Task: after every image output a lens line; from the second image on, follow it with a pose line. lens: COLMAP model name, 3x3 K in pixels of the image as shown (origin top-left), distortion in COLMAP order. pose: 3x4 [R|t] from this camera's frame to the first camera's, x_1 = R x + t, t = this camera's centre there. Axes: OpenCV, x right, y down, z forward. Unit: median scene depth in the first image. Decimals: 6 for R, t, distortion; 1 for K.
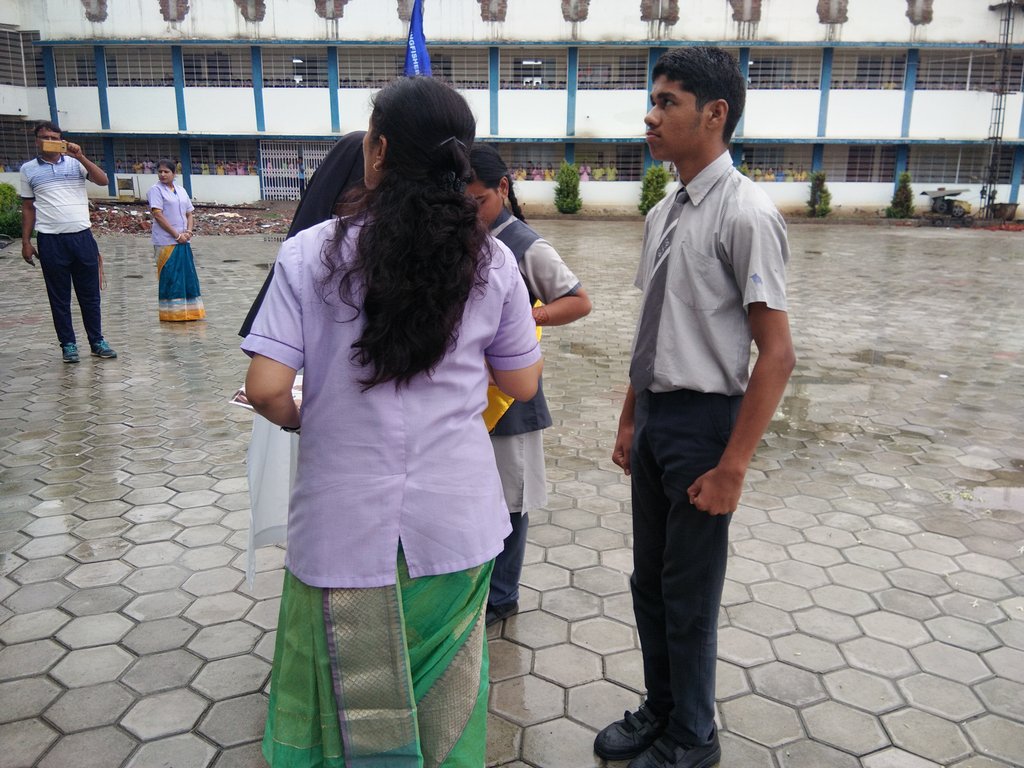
lens RADIAL K [[818.5, 0, 503.2], [0, 818.5, 382.6], [0, 0, 1]] dist [0.086663, -0.128300]
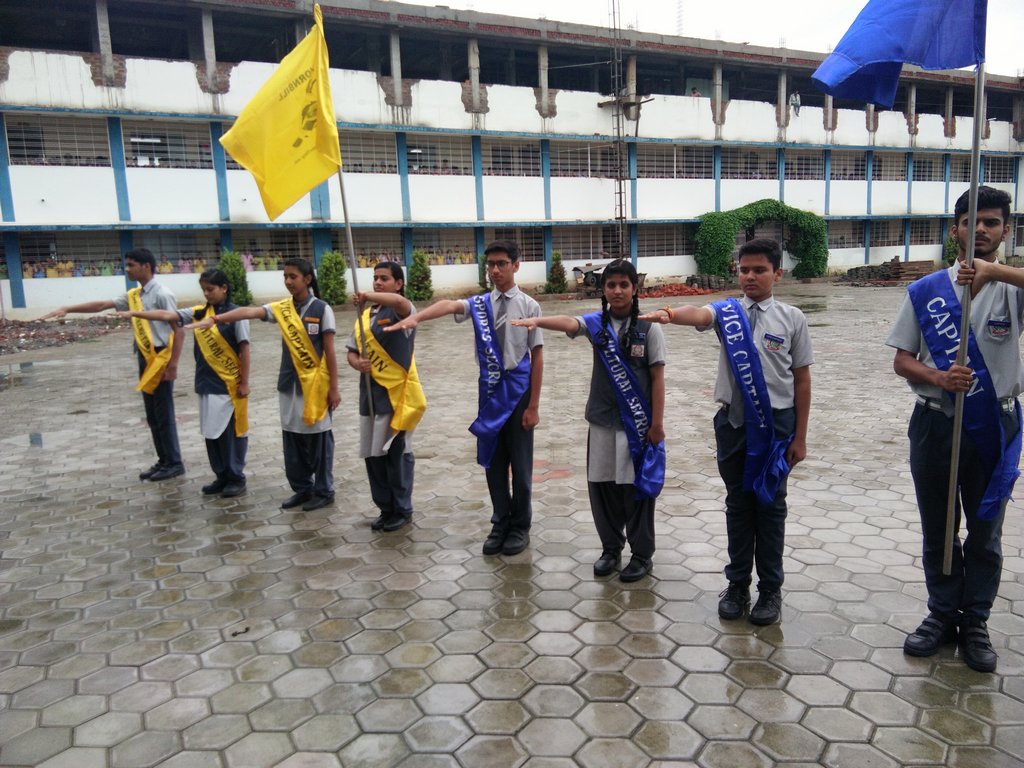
lens RADIAL K [[917.7, 0, 574.5], [0, 917.7, 412.5], [0, 0, 1]] dist [0.133885, -0.159069]
pose [[0.813412, -0.138032, 0.565074, -0.212618], [0.185087, 0.982366, -0.026463, -0.009224], [-0.551456, 0.126113, 0.824616, 0.016288]]
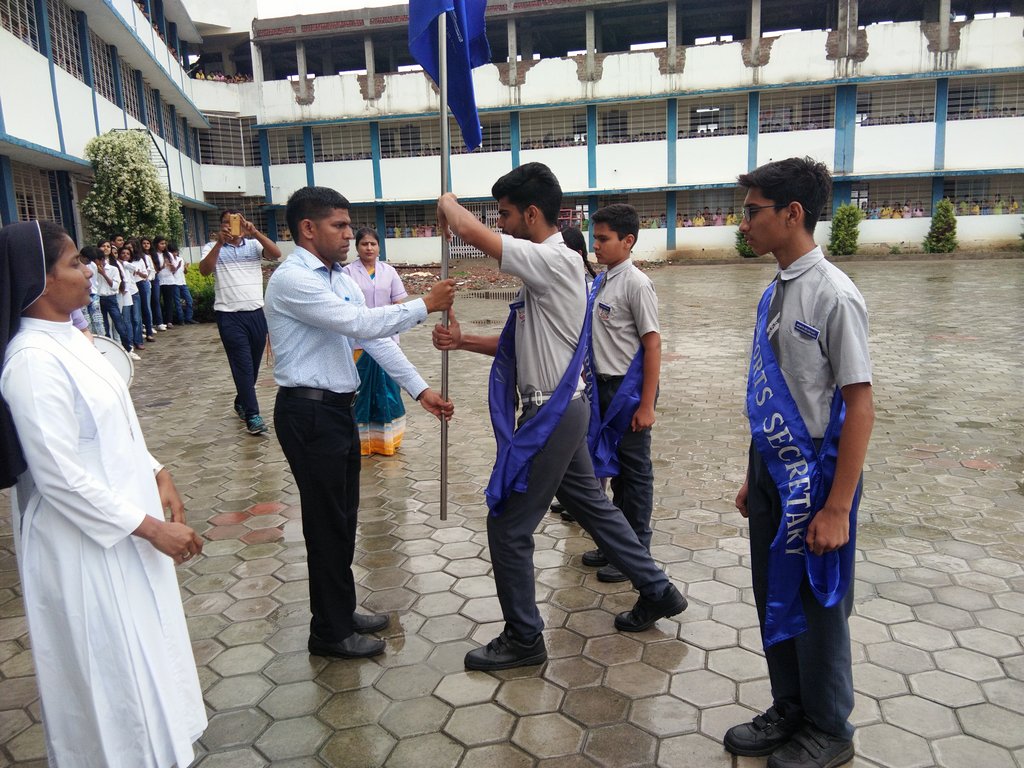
lens RADIAL K [[813.1, 0, 508.7], [0, 813.1, 380.1], [0, 0, 1]] dist [0.091070, -0.123078]
pose [[0.981777, -0.013338, -0.189566, -0.021830], [0.001823, 0.998149, -0.060789, -0.001935], [0.190026, 0.059336, 0.979984, -0.001373]]
